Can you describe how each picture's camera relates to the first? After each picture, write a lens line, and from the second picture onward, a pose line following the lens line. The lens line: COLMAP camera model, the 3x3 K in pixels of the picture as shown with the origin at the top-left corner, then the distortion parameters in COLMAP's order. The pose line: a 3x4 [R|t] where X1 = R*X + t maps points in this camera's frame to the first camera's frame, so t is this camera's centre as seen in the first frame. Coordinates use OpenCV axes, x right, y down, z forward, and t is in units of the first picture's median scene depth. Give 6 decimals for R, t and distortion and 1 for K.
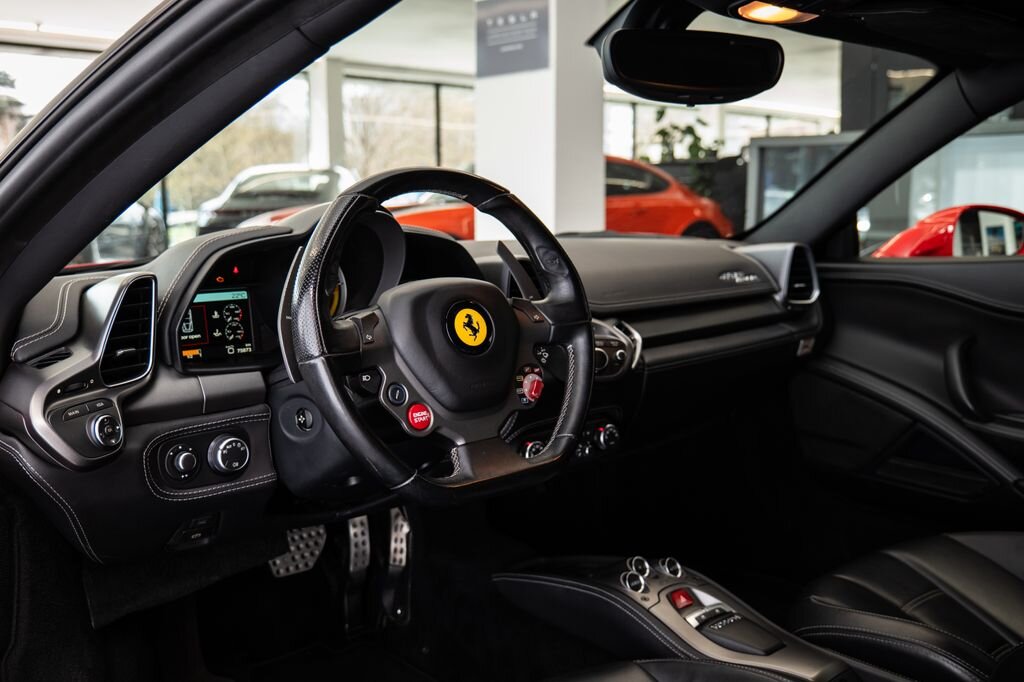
lens RADIAL K [[958.5, 0, 509.4], [0, 958.5, 335.9], [0, 0, 1]] dist [0.006314, 0.000000]
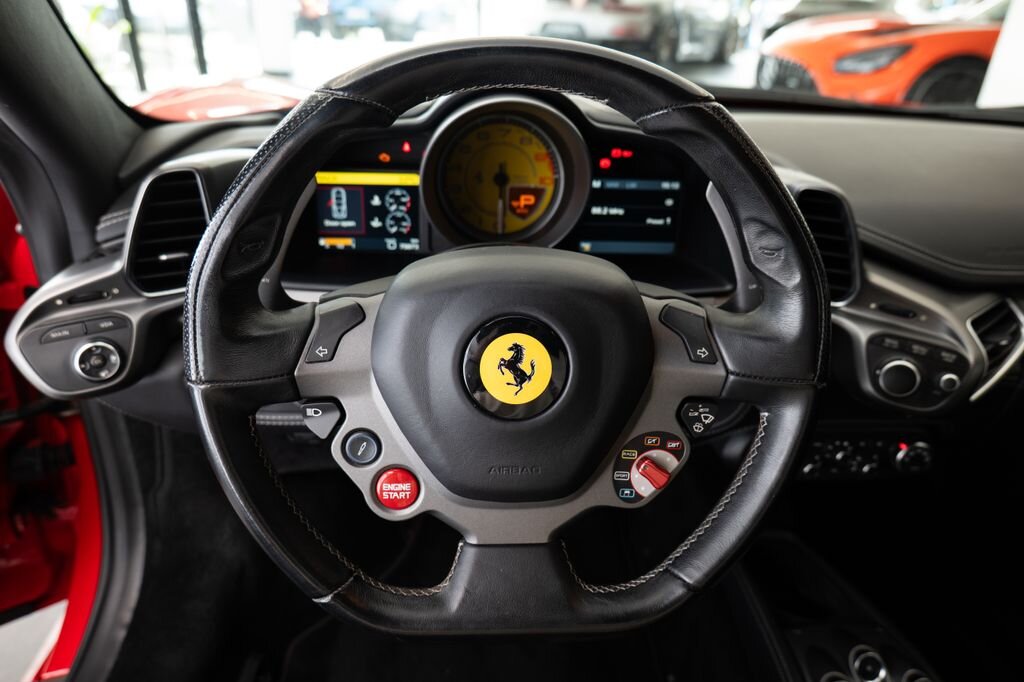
lens RADIAL K [[668.3, 0, 508.1], [0, 668.3, 332.6], [0, 0, 1]] dist [-0.027156, -0.000306]
pose [[0.784592, 0.313064, -0.535170, 0.145311], [-0.127069, 0.926030, 0.355418, -0.155057], [0.606852, -0.210855, 0.766336, 0.691385]]
